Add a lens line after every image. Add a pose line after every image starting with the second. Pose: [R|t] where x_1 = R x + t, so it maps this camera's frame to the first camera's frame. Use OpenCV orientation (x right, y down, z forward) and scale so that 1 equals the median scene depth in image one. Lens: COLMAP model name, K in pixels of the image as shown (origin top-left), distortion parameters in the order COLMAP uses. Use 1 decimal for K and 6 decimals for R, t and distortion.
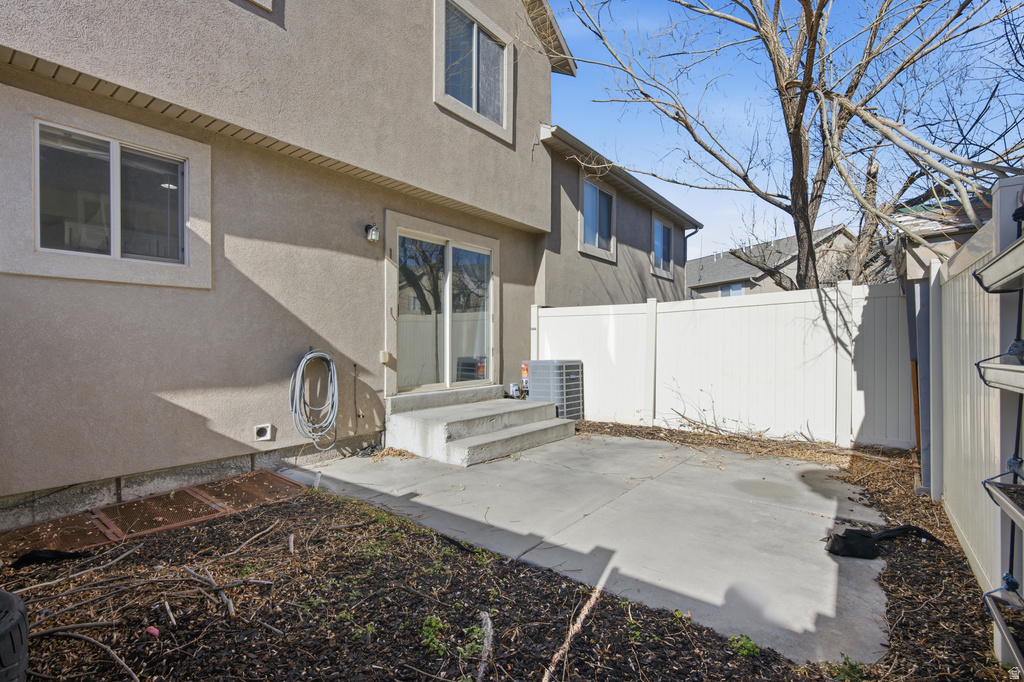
lens RADIAL K [[468.0, 0, 510.1], [0, 468.0, 339.3], [0, 0, 1]] dist [0.001637, 0.000890]
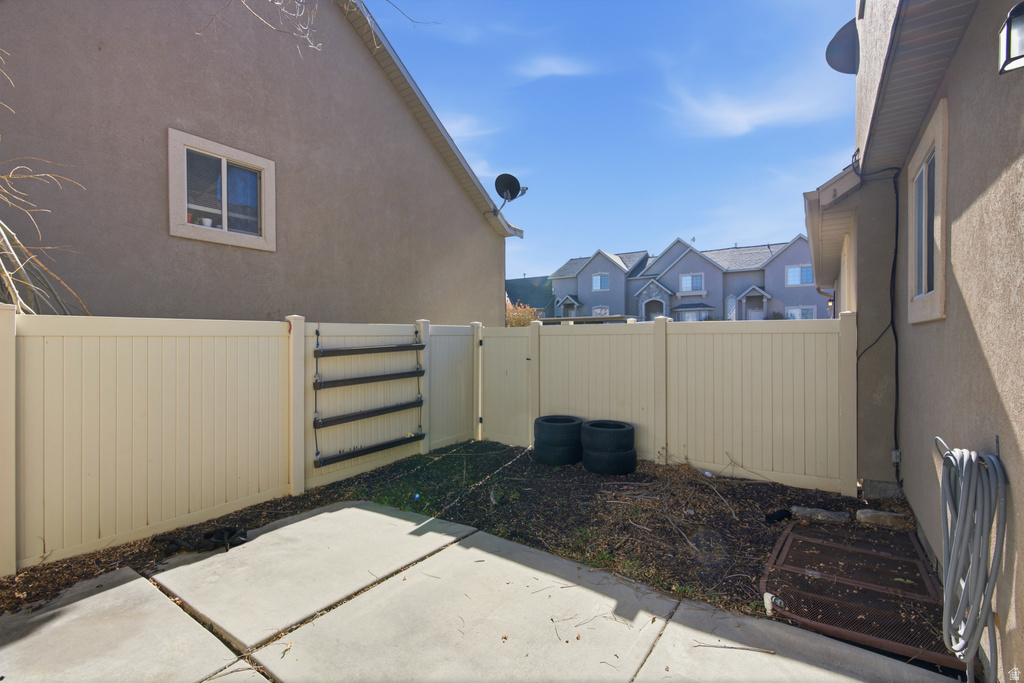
lens RADIAL K [[468.0, 0, 510.1], [0, 468.0, 339.8], [0, 0, 1]] dist [0.001637, 0.000890]
pose [[-0.997795, 0.006369, -0.066072, 0.008048], [0.006501, 0.999977, -0.001792, -0.096070], [0.066059, -0.002218, -0.997813, 1.947876]]
